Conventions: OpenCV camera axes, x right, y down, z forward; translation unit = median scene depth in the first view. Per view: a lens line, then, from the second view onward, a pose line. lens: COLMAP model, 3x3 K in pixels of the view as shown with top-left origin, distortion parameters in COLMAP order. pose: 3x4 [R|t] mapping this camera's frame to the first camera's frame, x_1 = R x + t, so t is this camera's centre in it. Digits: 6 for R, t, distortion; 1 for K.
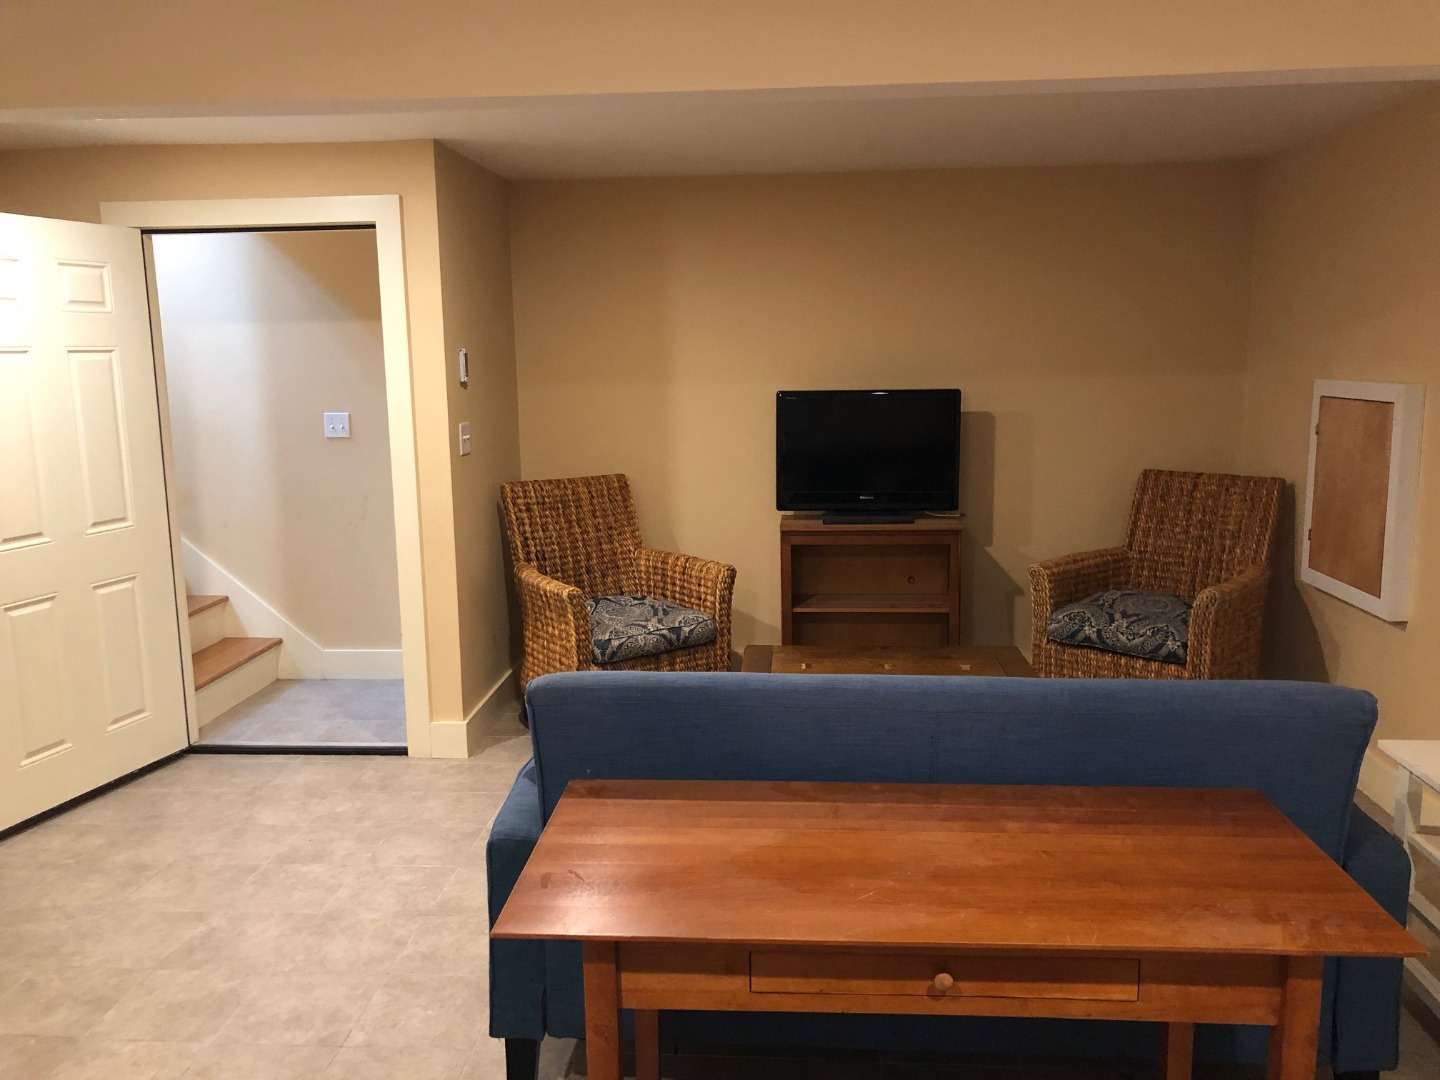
lens RADIAL K [[1188.1, 0, 724.7], [0, 1188.1, 536.2], [0, 0, 1]] dist [-0.004608, 0.001818]
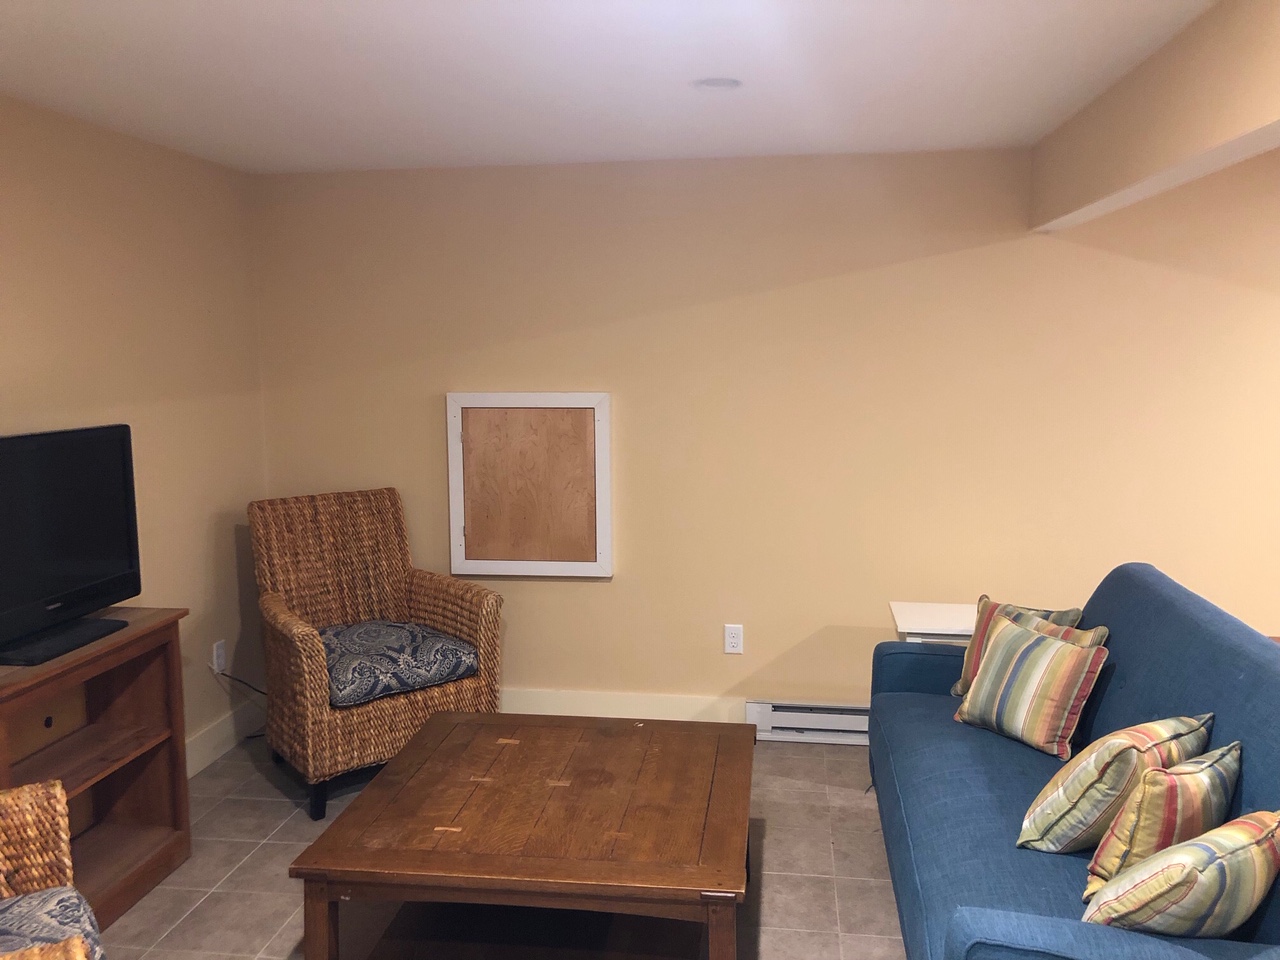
lens RADIAL K [[1056.1, 0, 644.2], [0, 1056.1, 476.6], [0, 0, 1]] dist [-0.004608, 0.001818]
pose [[0.064345, -0.113352, 0.991469, -0.463859], [0.160575, 0.981758, 0.101820, -0.122542], [-0.984924, 0.152654, 0.081373, 0.724564]]
